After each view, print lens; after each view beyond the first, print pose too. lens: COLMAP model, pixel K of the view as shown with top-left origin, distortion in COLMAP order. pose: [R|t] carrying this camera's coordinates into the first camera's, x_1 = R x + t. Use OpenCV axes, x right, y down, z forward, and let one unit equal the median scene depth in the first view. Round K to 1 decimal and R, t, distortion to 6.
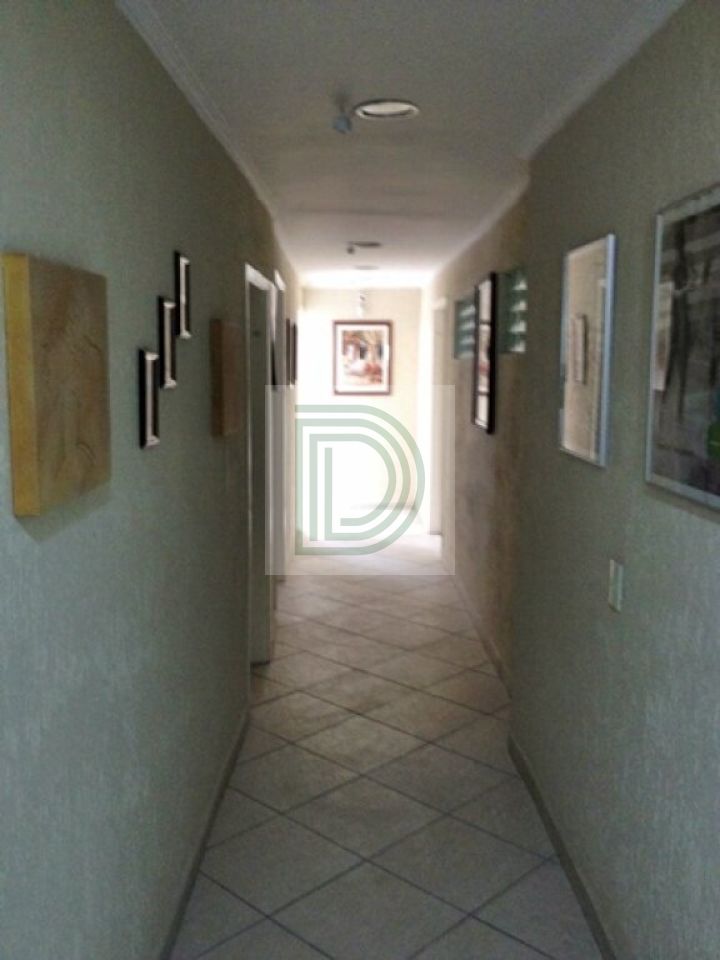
lens RADIAL K [[975.6, 0, 359.7], [0, 975.6, 478.2], [0, 0, 1]] dist [0.065795, 0.000000]
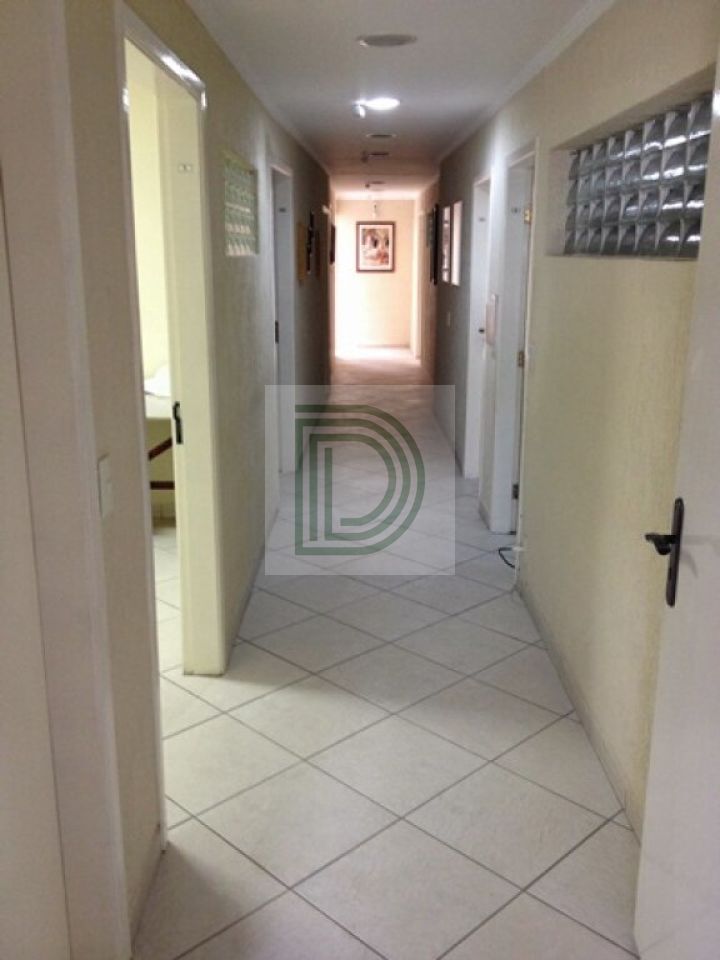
lens RADIAL K [[975.6, 0, 361.3], [0, 975.6, 482.0], [0, 0, 1]] dist [0.065795, 0.000000]
pose [[0.999745, -0.004124, -0.022180, 0.012875], [0.006733, 0.992886, 0.118880, 0.059521], [0.021532, -0.118999, 0.992661, -0.563795]]
